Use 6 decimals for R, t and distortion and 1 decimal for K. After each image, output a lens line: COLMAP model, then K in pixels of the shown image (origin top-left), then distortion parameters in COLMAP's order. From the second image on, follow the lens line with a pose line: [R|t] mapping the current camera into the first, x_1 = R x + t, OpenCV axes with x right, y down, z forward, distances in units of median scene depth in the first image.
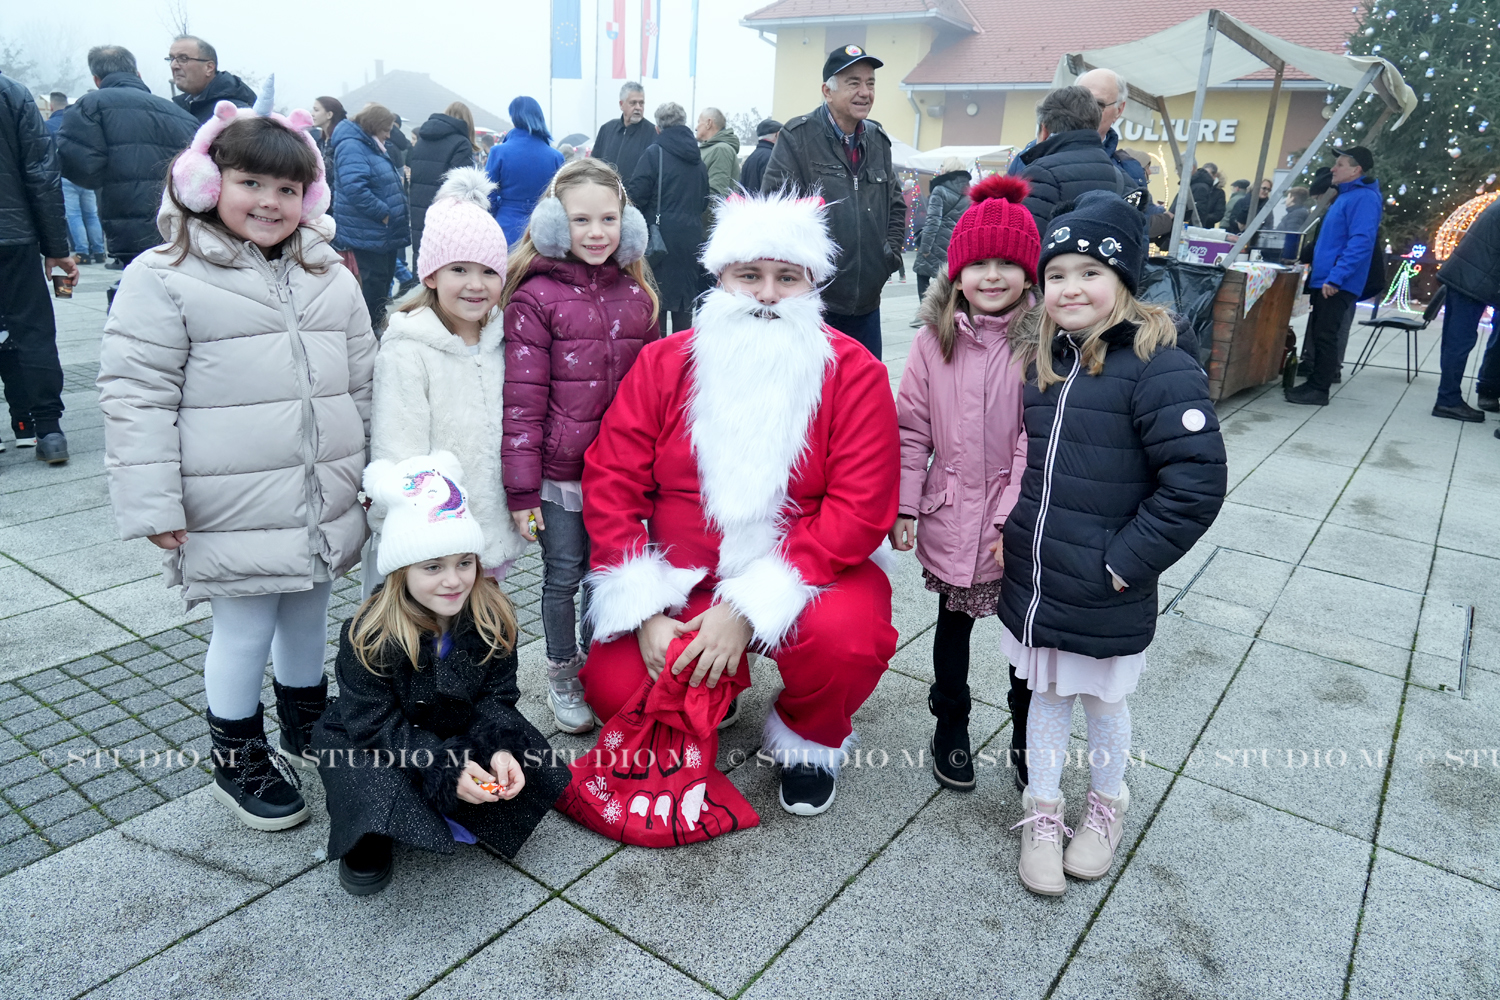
lens RADIAL K [[1001.3, 0, 748.5], [0, 1001.3, 499.5], [0, 0, 1]] dist [-0.002368, 0.000566]
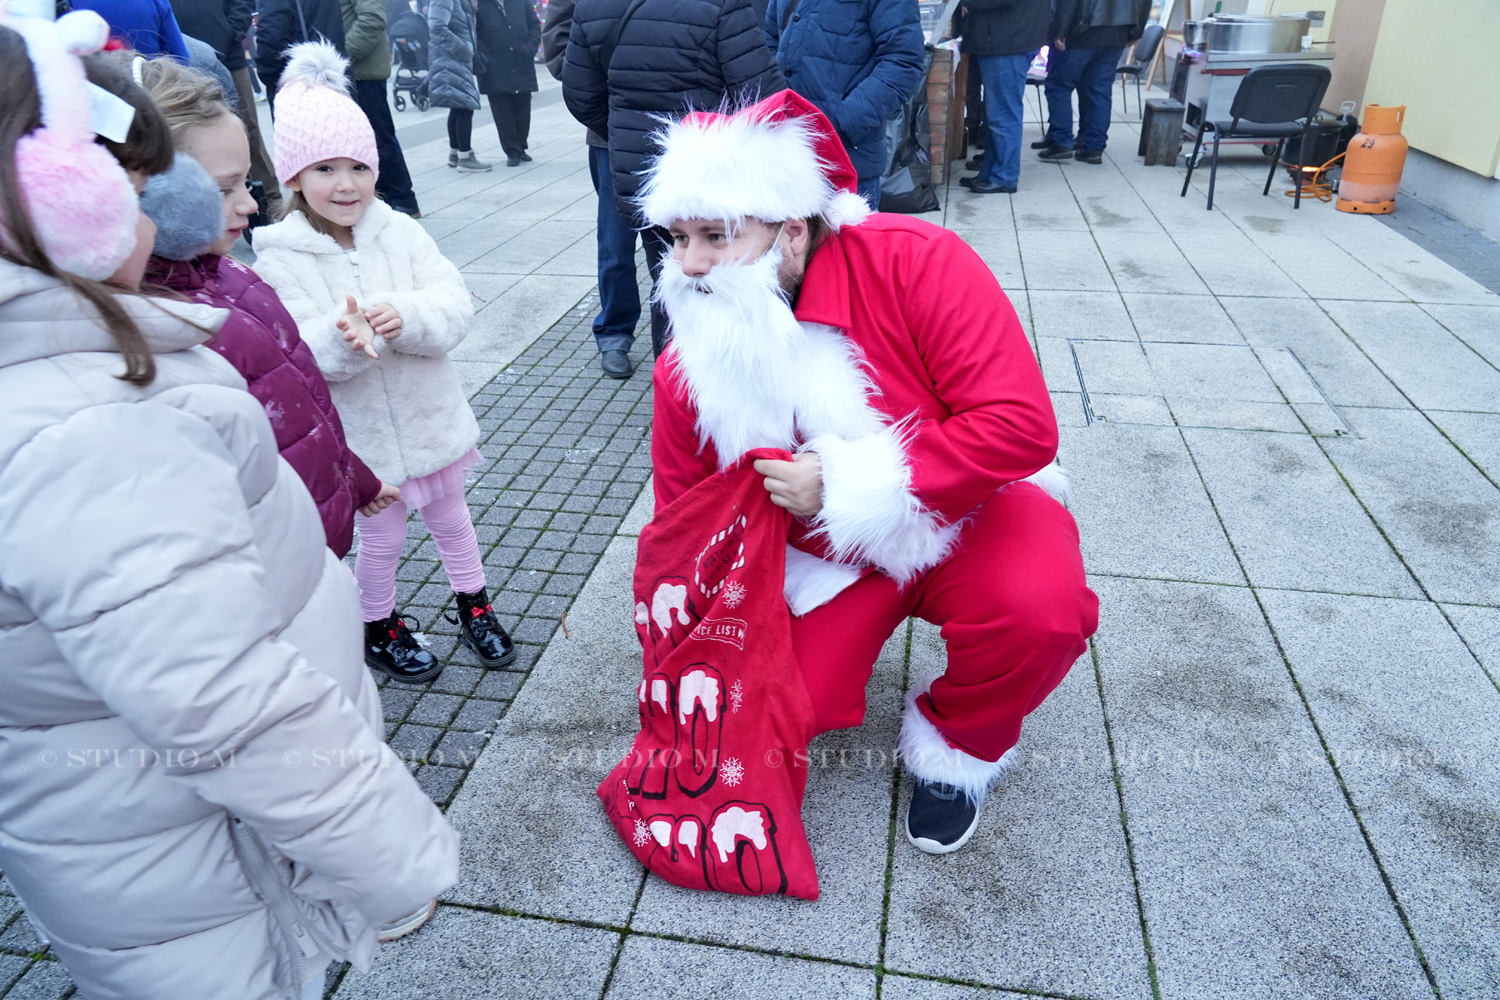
lens RADIAL K [[1001.3, 0, 750.3], [0, 1001.3, 498.5], [0, 0, 1]] dist [-0.002368, 0.000566]
pose [[0.902898, -0.268432, 0.335736, -0.276238], [0.203026, 0.954746, 0.217351, -0.110376], [-0.378886, -0.128082, 0.916537, 0.193647]]
